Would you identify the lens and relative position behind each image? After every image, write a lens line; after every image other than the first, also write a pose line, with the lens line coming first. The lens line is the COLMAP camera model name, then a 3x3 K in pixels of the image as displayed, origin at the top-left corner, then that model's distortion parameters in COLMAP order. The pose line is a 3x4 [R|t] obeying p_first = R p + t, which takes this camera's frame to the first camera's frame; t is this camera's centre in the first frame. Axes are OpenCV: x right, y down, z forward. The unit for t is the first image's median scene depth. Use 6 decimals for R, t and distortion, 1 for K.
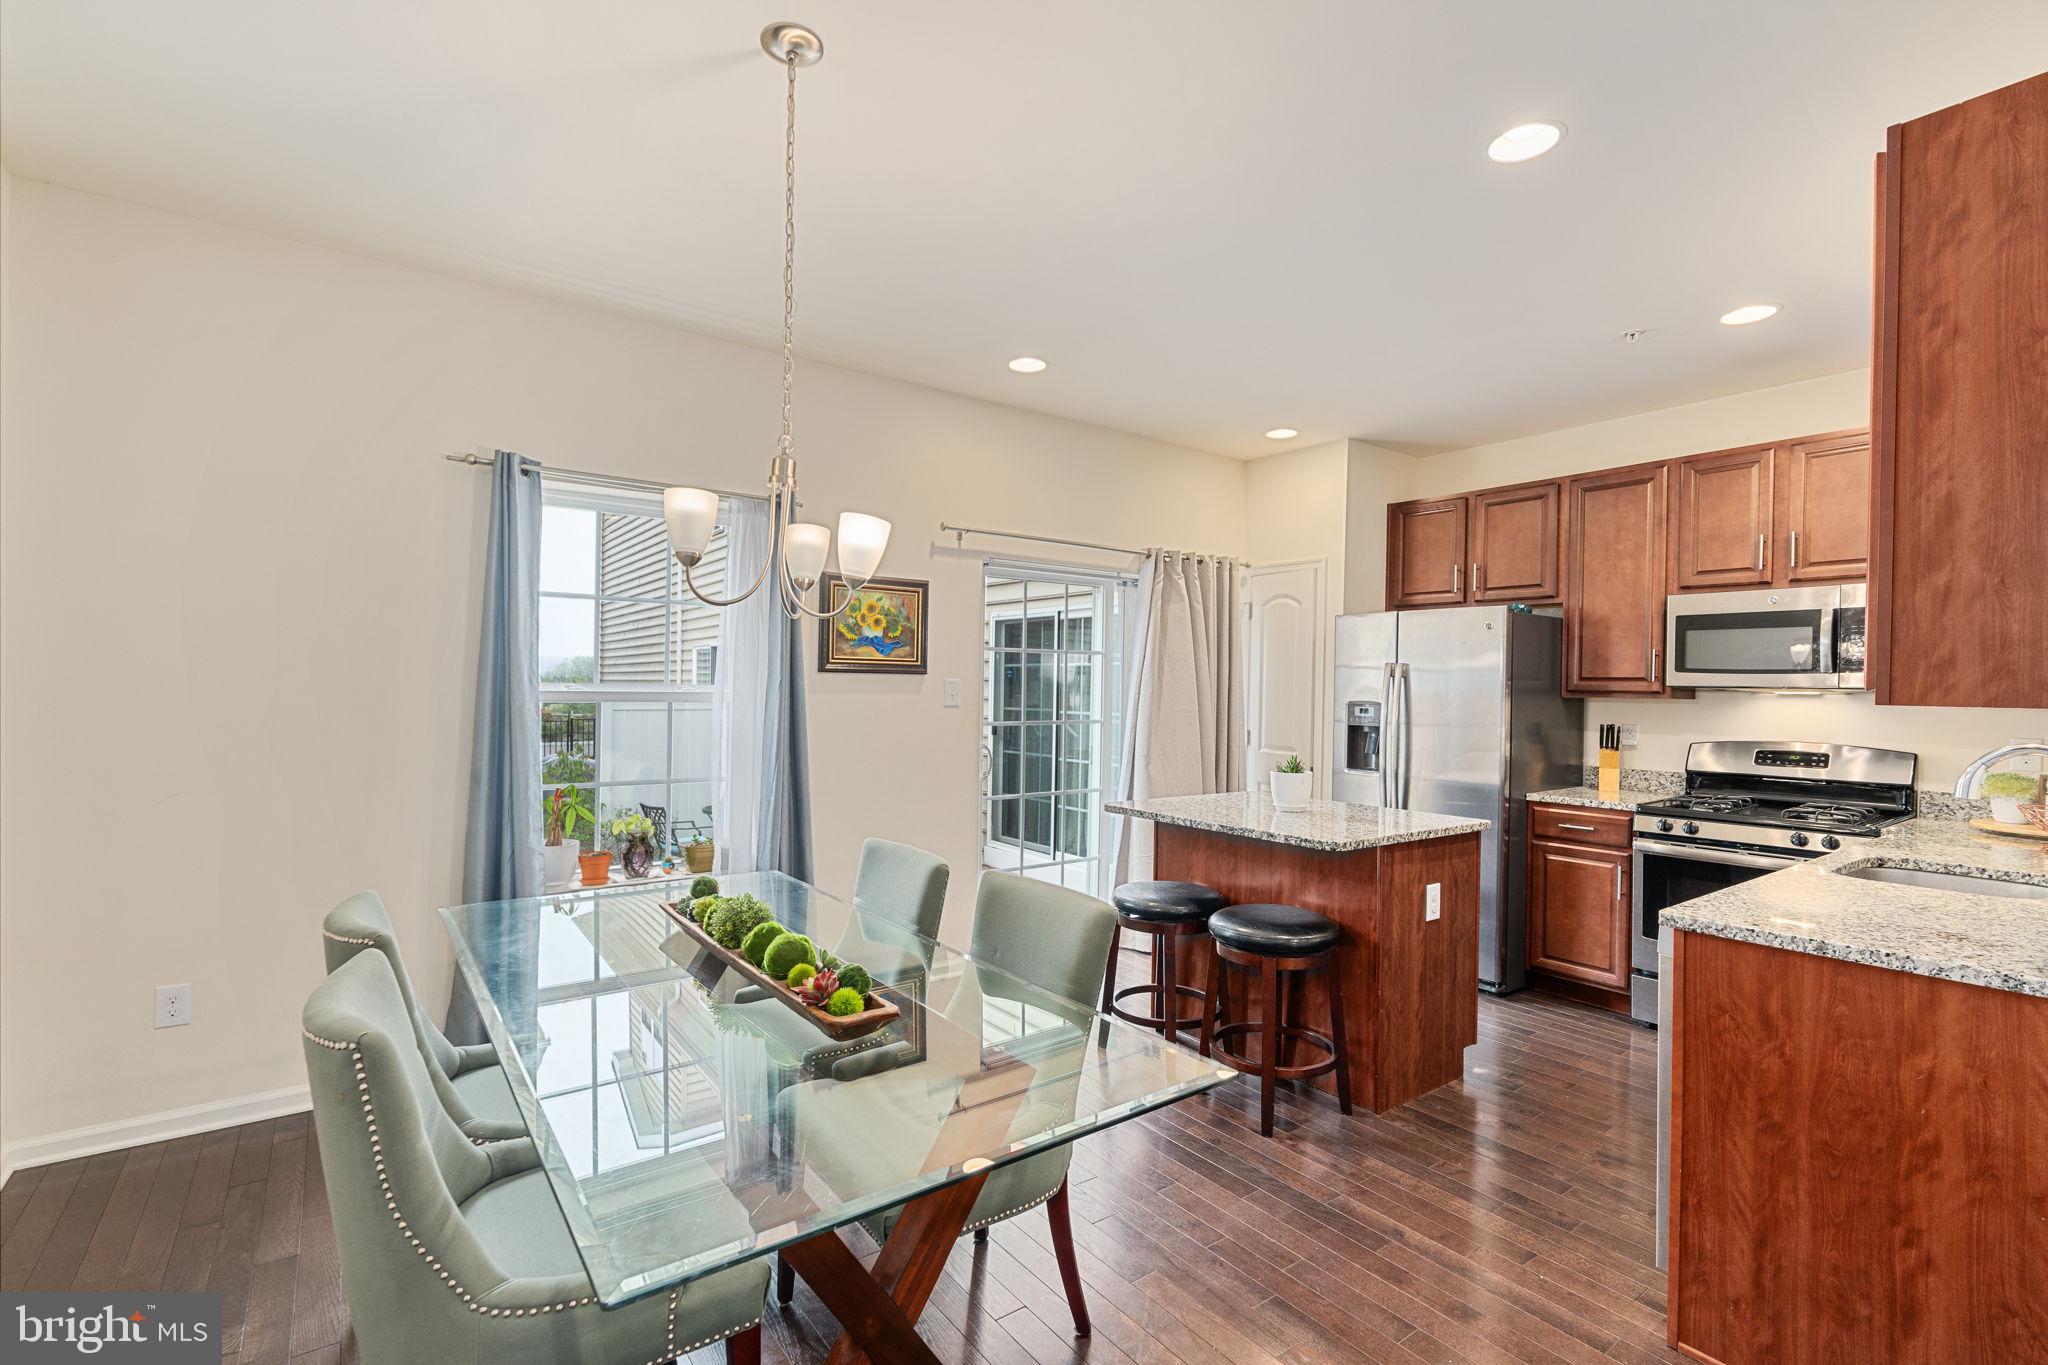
lens RADIAL K [[927.5, 0, 1018.5], [0, 927.5, 685.2], [0, 0, 1]] dist [-0.000820, 0.000081]
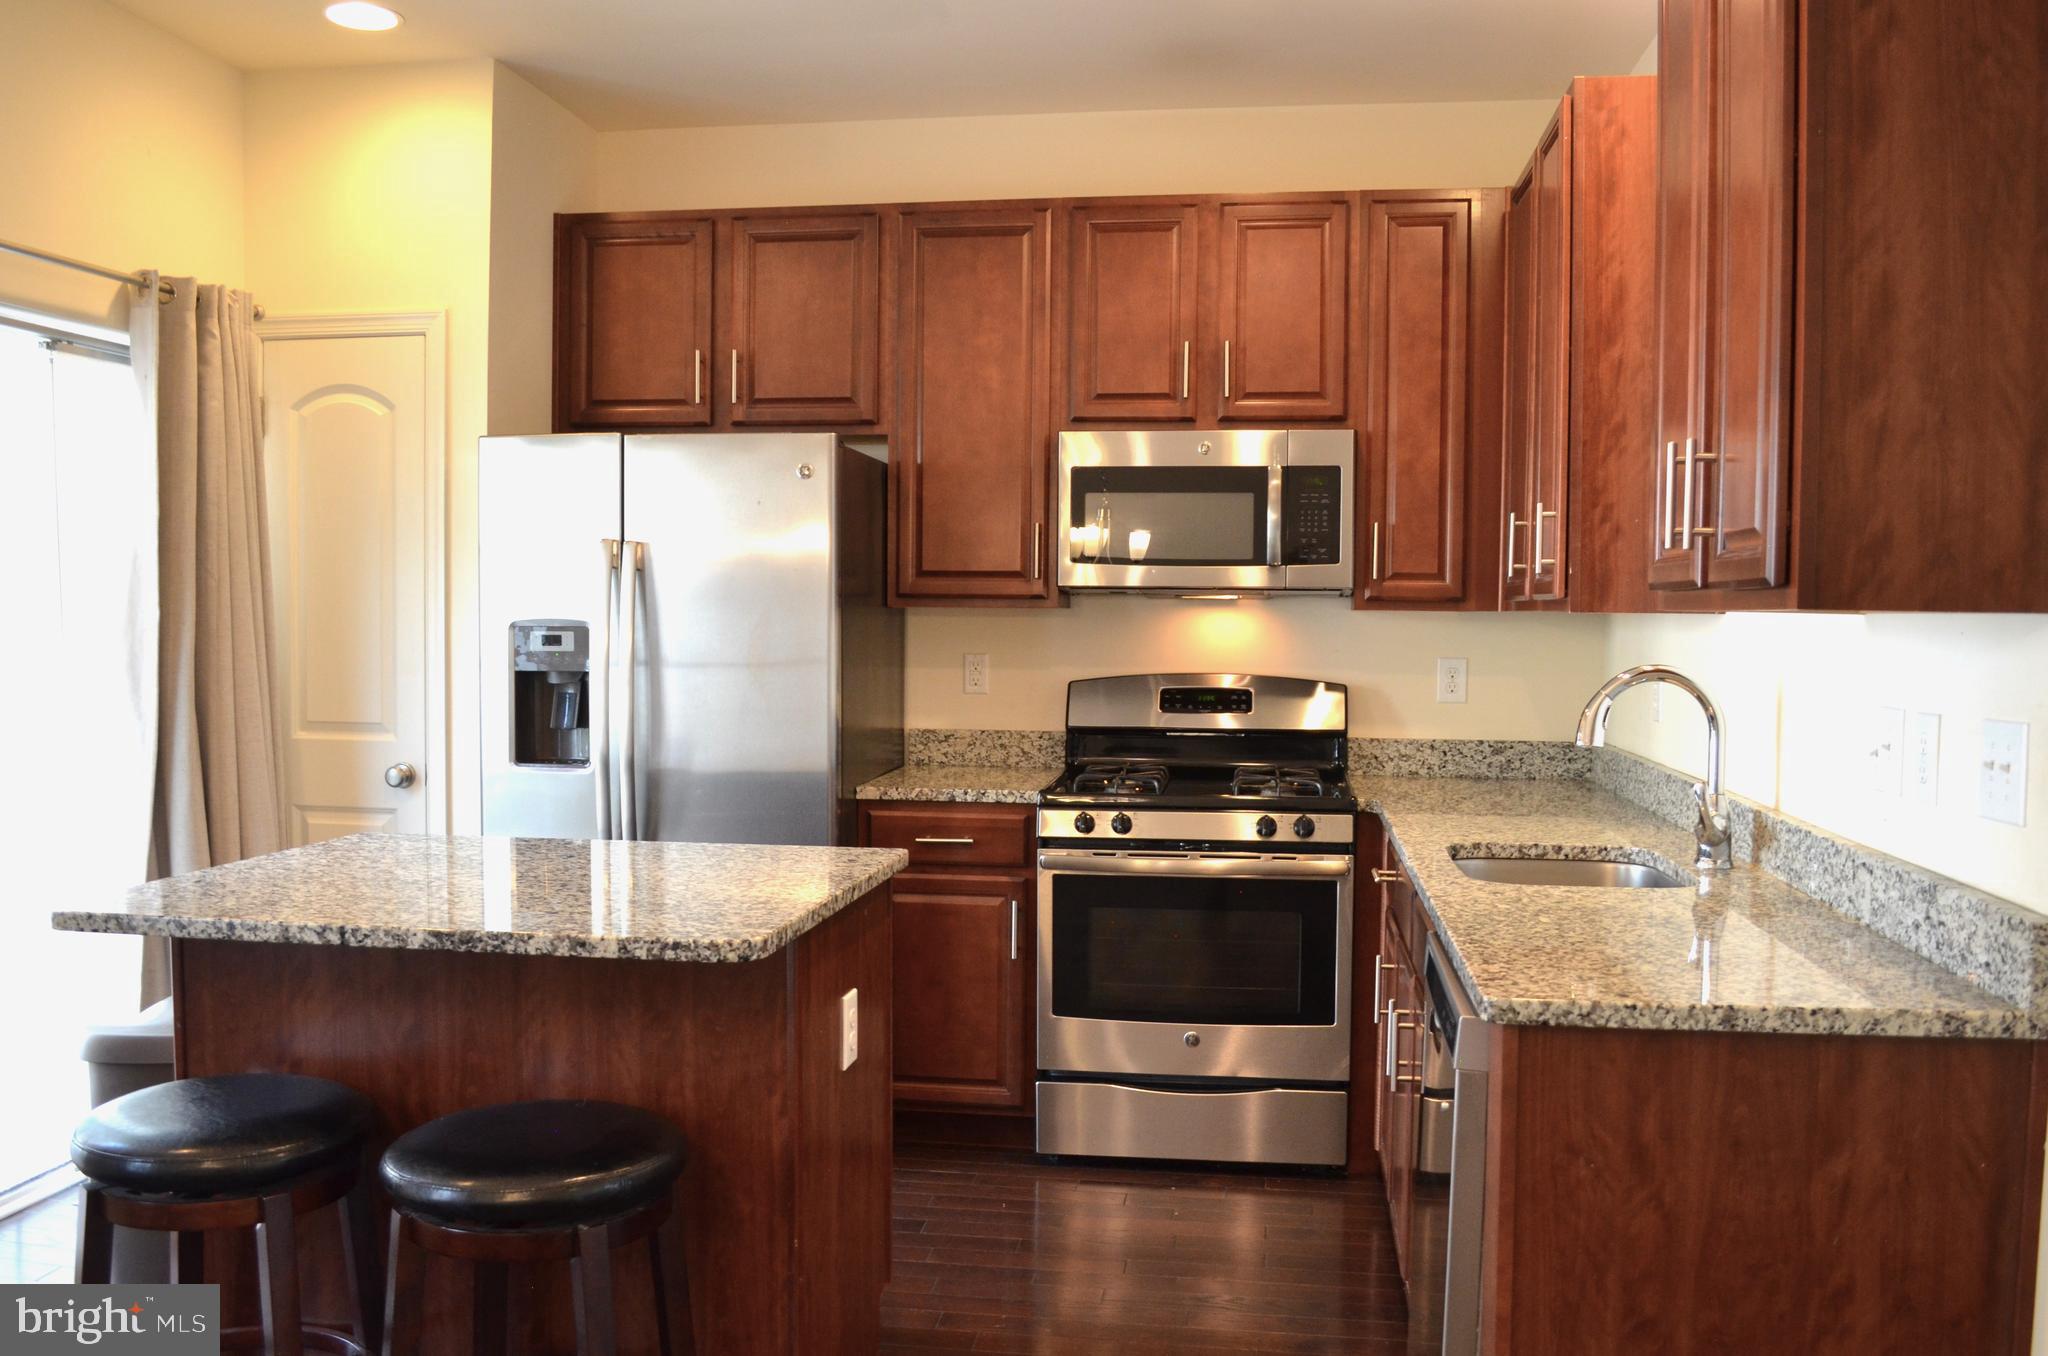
lens RADIAL K [[1728.0, 0, 1014.3], [0, 1728.0, 699.3], [0, 0, 1]] dist [-0.072504, -0.000998]
pose [[0.706149, -0.045943, 0.706571, -0.104292], [0.002210, 0.998031, 0.062686, 0.003902], [-0.708060, -0.042704, 0.704860, 0.260289]]
